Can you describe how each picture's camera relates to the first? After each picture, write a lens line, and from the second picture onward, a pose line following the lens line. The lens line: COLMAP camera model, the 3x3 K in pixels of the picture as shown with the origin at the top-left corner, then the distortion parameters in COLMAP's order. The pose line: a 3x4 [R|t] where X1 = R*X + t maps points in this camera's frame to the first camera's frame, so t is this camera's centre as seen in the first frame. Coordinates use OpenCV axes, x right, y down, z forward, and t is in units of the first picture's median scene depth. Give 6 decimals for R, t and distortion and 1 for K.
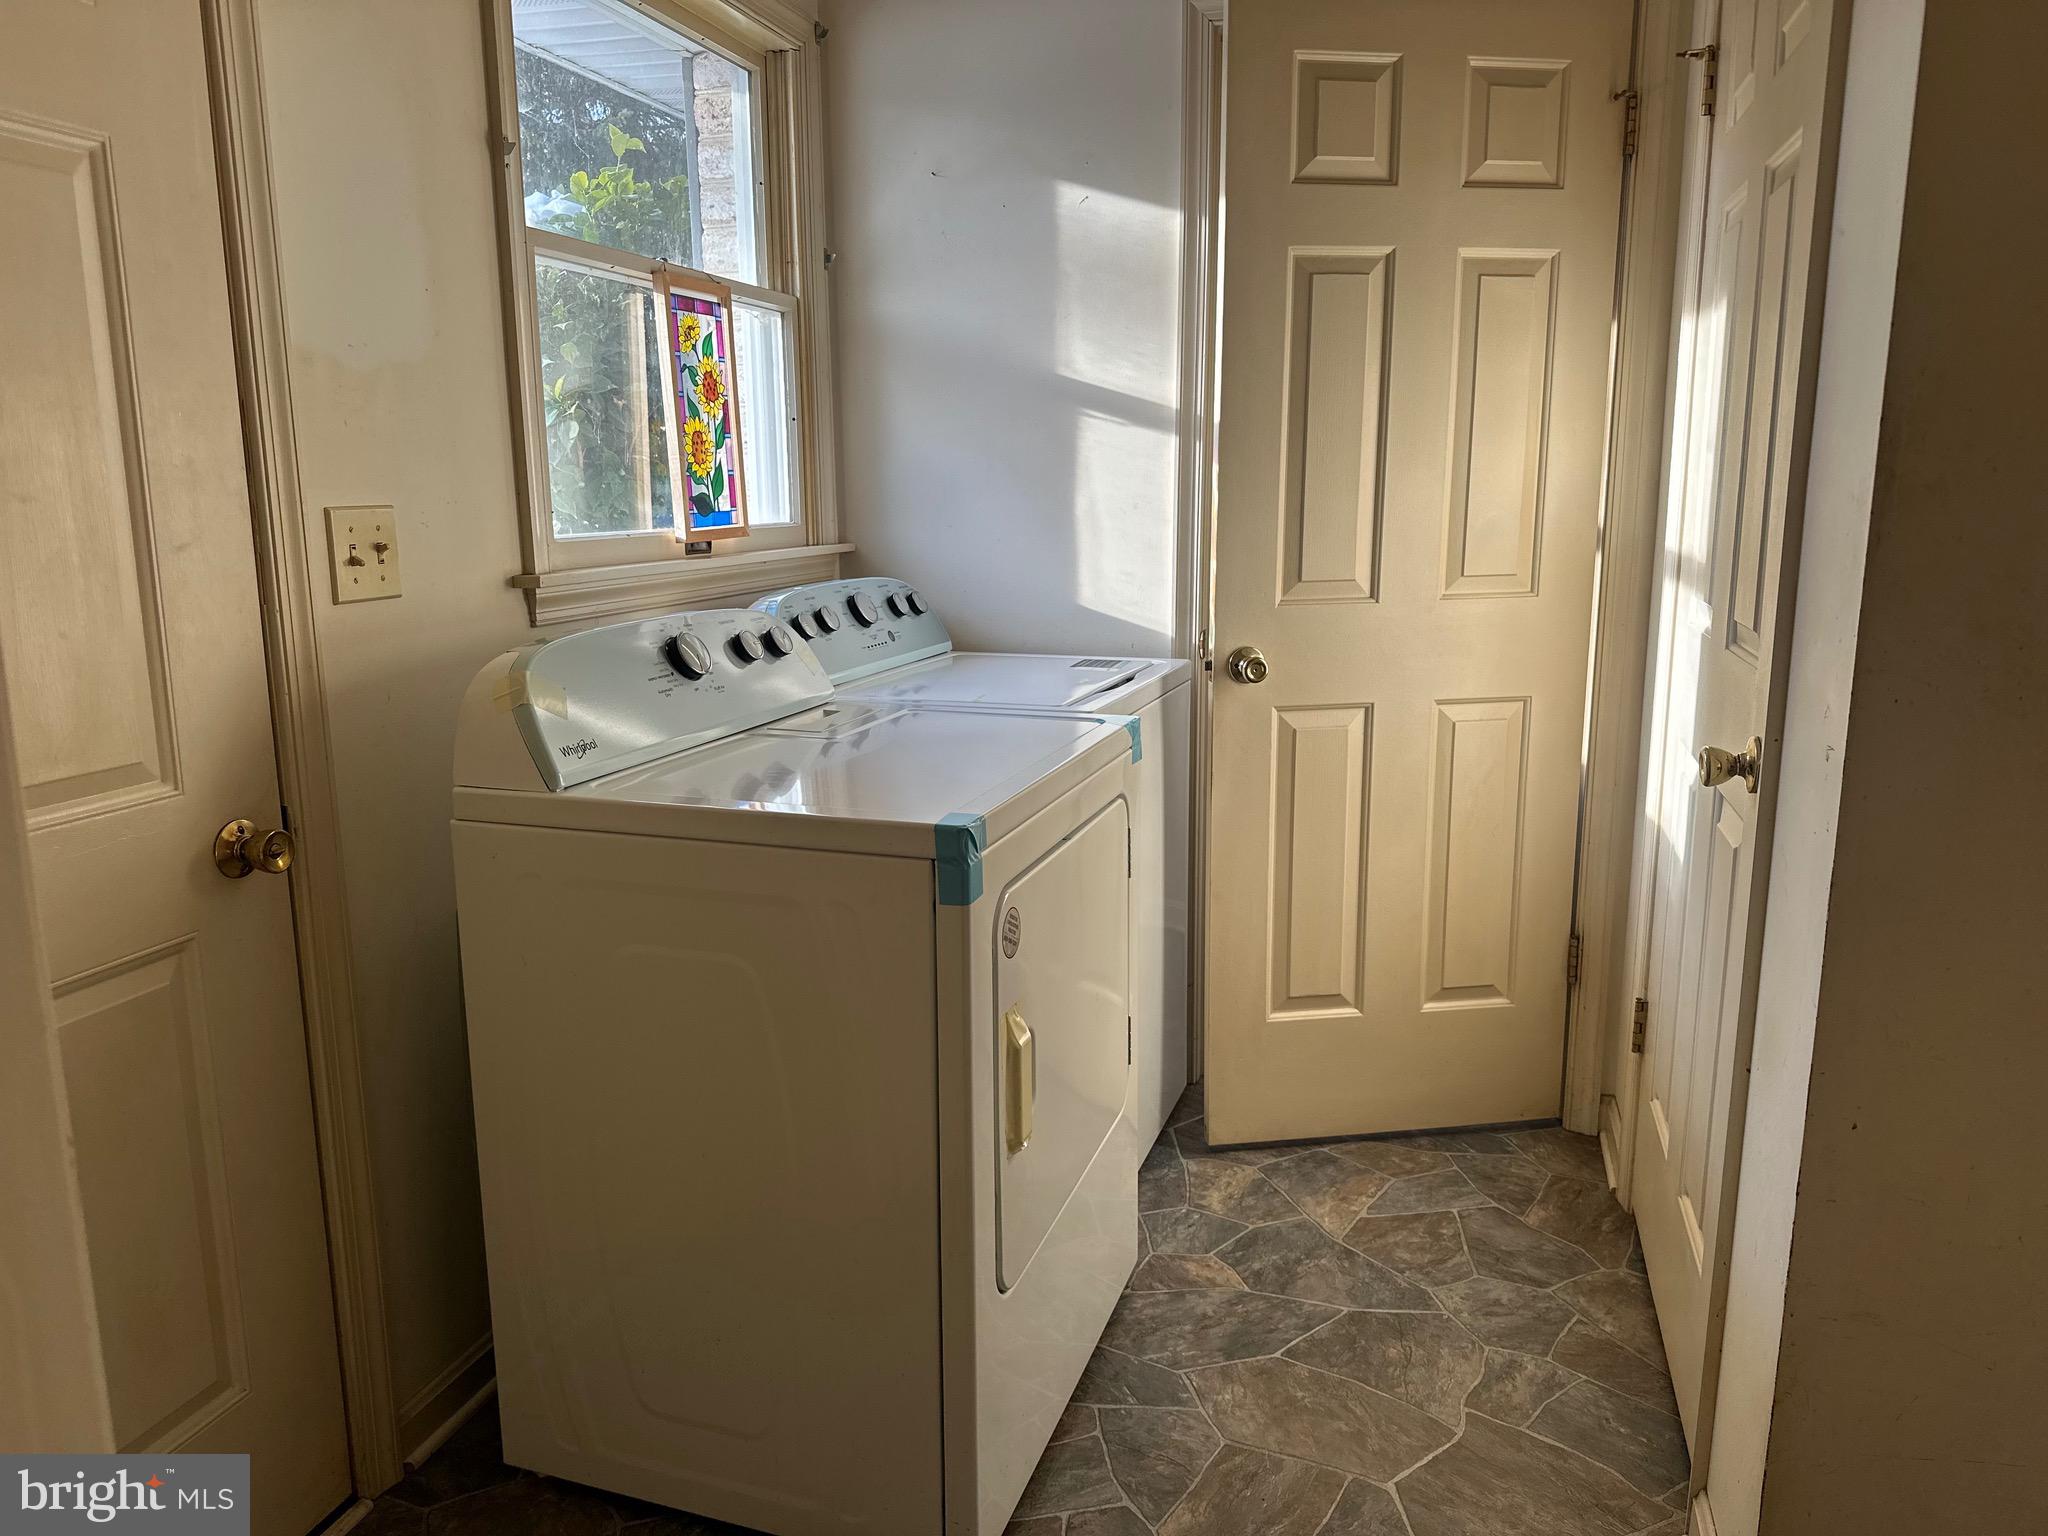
lens RADIAL K [[1507.3, 0, 1024.0], [0, 1507.3, 768.0], [0, 0, 1]] dist [0.096027, -0.002474]
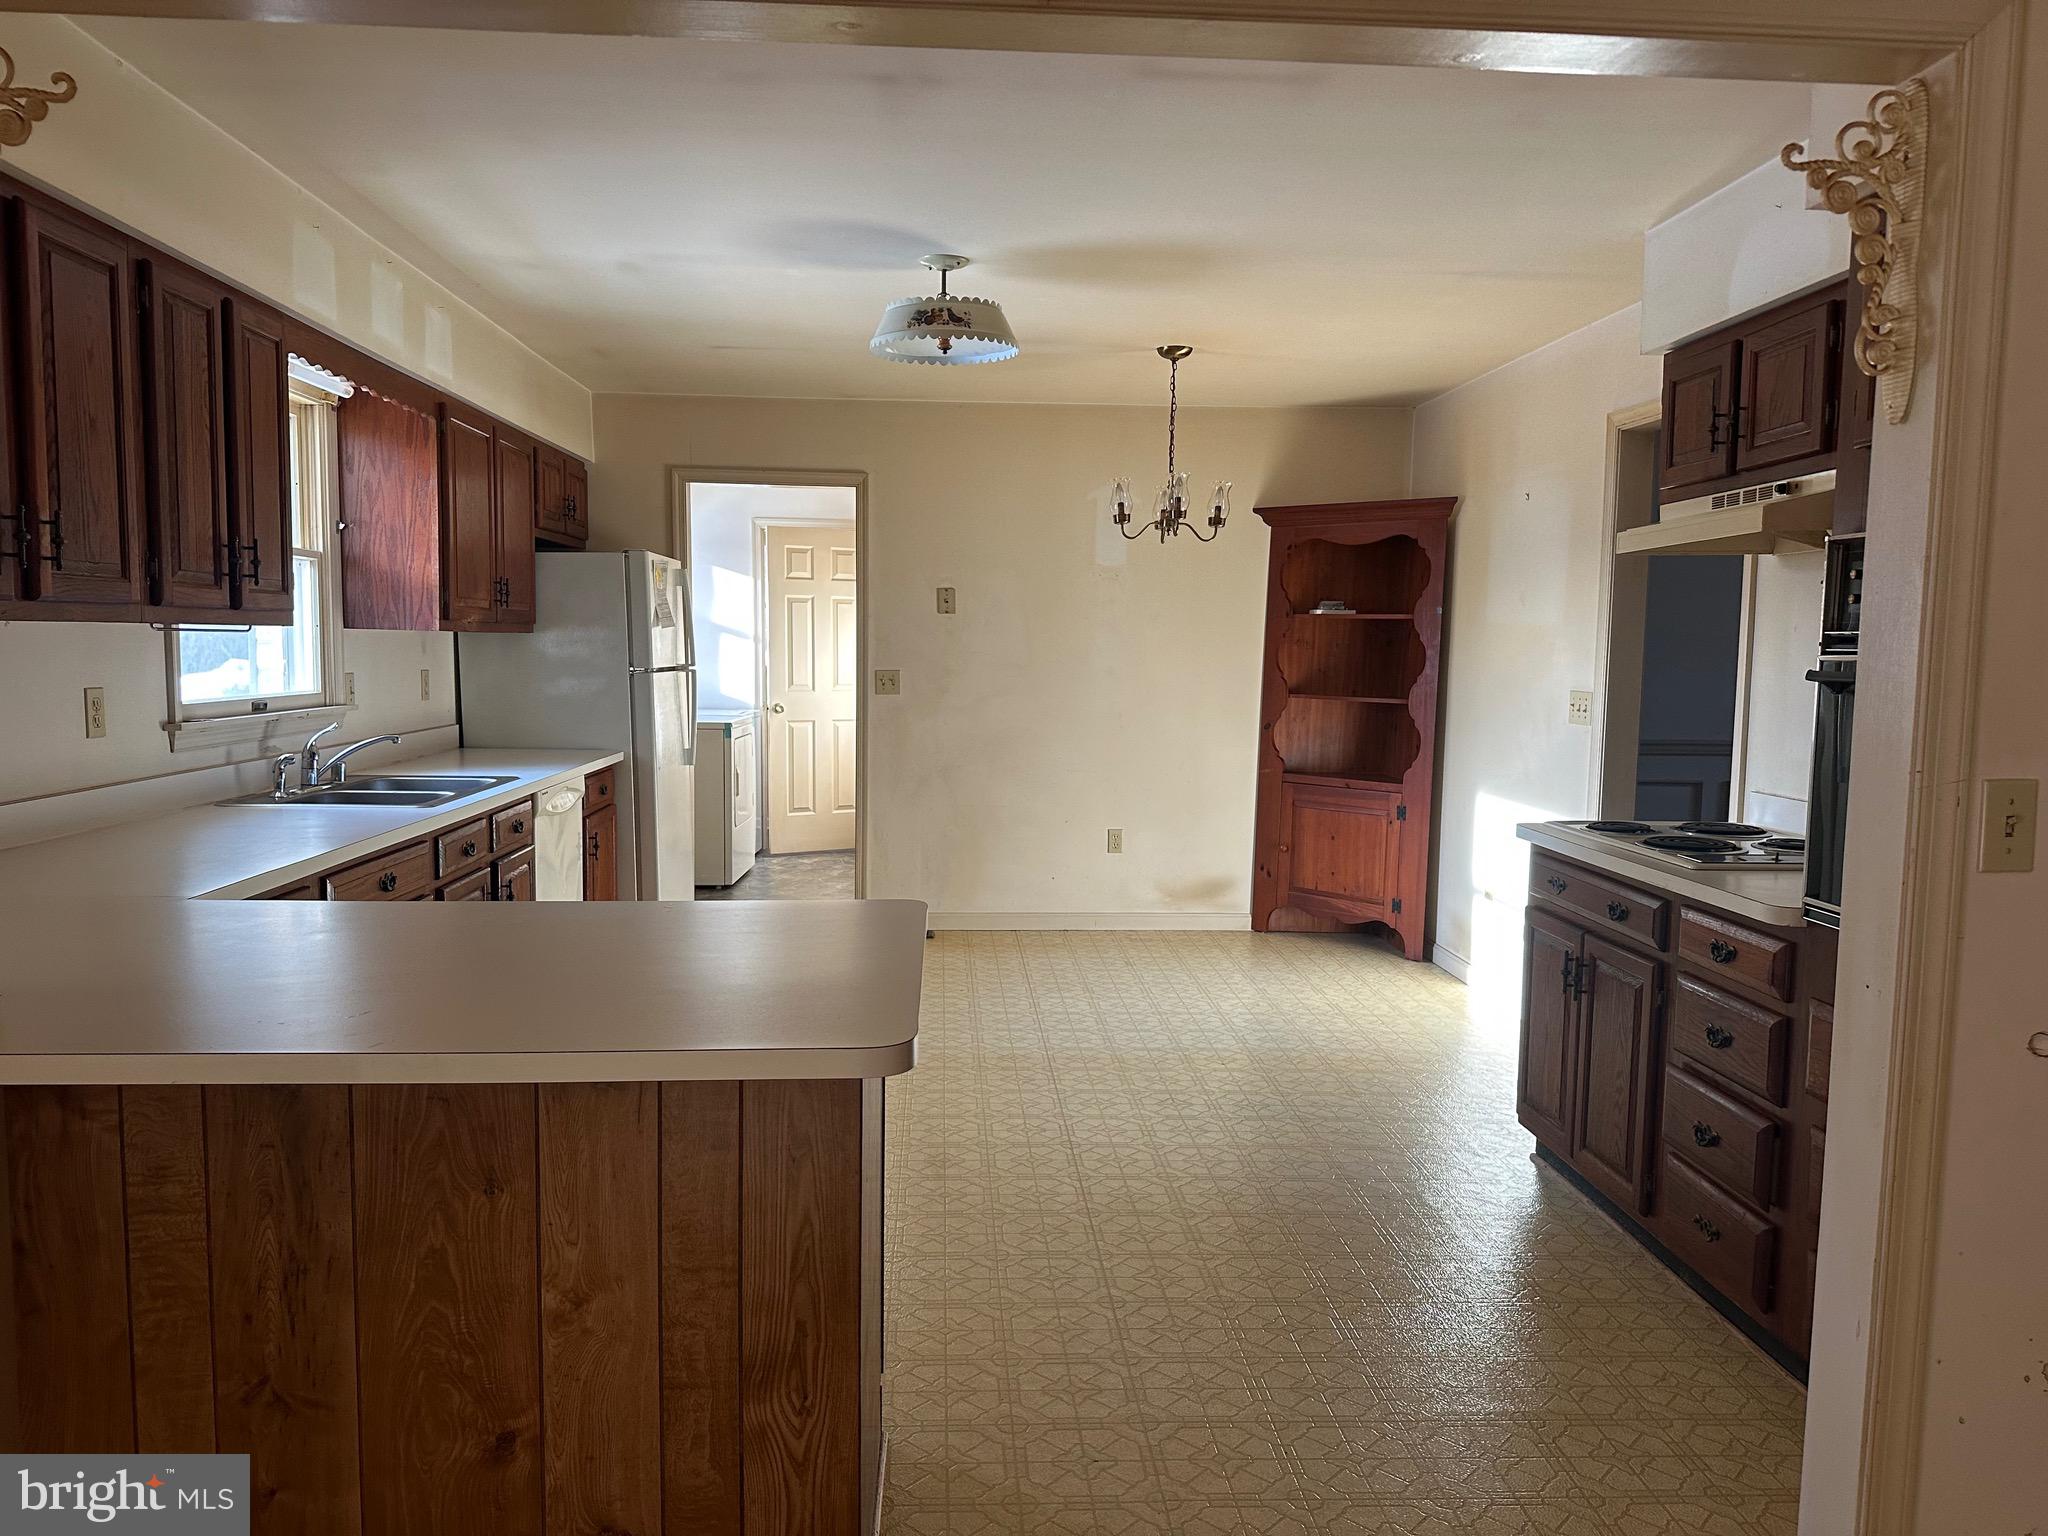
lens RADIAL K [[1396.7, 0, 1024.0], [0, 1396.7, 768.0], [0, 0, 1]] dist [-0.023332, -0.002440]
pose [[0.938802, -0.016004, 0.344085, -0.432315], [0.052038, 0.994045, -0.095746, 0.407903], [-0.340504, 0.107792, 0.934044, -2.194298]]
